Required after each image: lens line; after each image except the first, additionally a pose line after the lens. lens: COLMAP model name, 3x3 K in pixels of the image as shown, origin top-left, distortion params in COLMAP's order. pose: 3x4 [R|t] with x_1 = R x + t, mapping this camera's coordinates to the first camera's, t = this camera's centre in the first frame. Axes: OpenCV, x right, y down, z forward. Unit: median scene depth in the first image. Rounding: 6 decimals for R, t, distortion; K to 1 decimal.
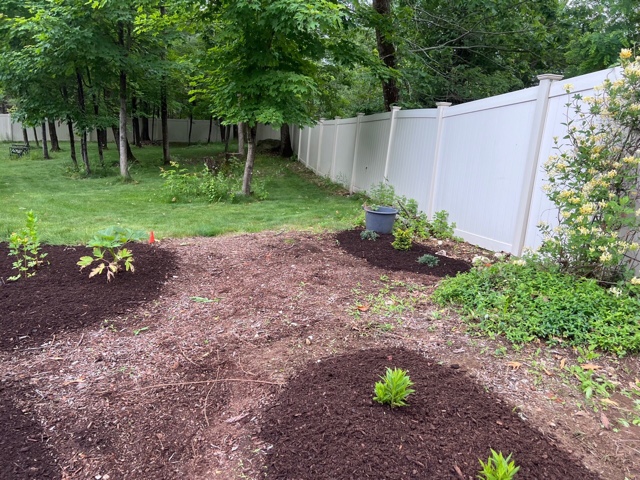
lens RADIAL K [[473.0, 0, 320.0], [0, 473.0, 240.0], [0, 0, 1]] dist [0.037121, -0.040197]
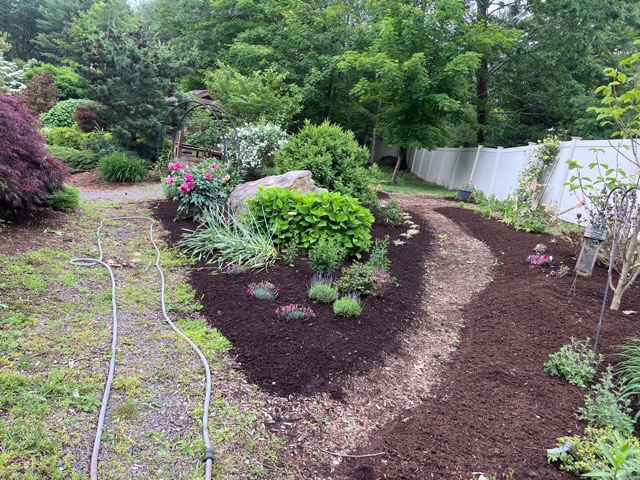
lens RADIAL K [[474.5, 0, 322.0], [0, 474.5, 230.2], [0, 0, 1]] dist [0.107852, -0.132376]
pose [[0.977035, 0.131623, -0.167563, -0.091768], [-0.141248, 0.988866, -0.046826, 0.232143], [0.159534, 0.069418, 0.984749, -0.957176]]
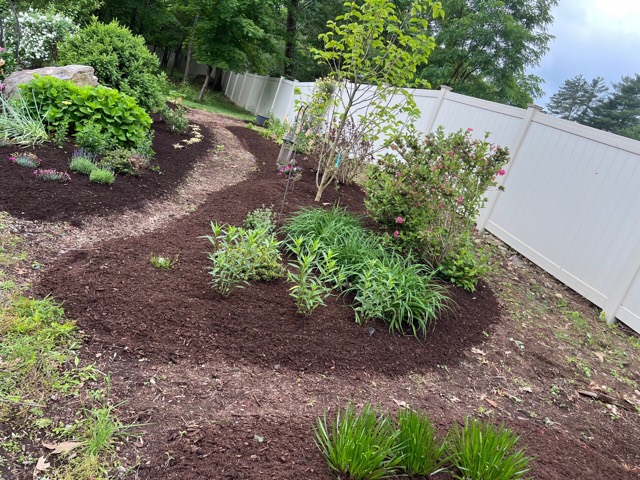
lens RADIAL K [[473.0, 0, 320.0], [0, 473.0, 240.0], [0, 0, 1]] dist [0.037121, -0.040197]
pose [[0.956900, 0.190236, 0.219438, -0.004483], [-0.206503, 0.976981, 0.053528, 0.266627], [-0.204203, -0.096536, 0.974157, -1.100523]]
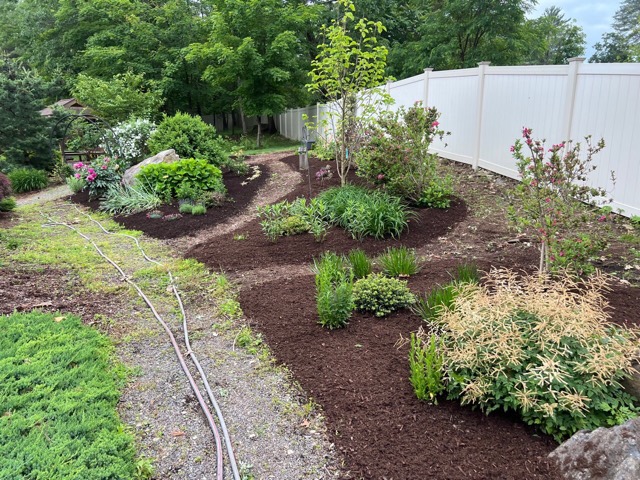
lens RADIAL K [[475.7, 0, 322.9], [0, 475.7, 250.1], [0, 0, 1]] dist [0.038207, -0.040189]
pose [[0.994892, -0.099351, 0.017872, 0.064176], [0.098311, 0.993805, 0.051836, 0.323083], [-0.022912, -0.049814, 0.998496, -1.386297]]
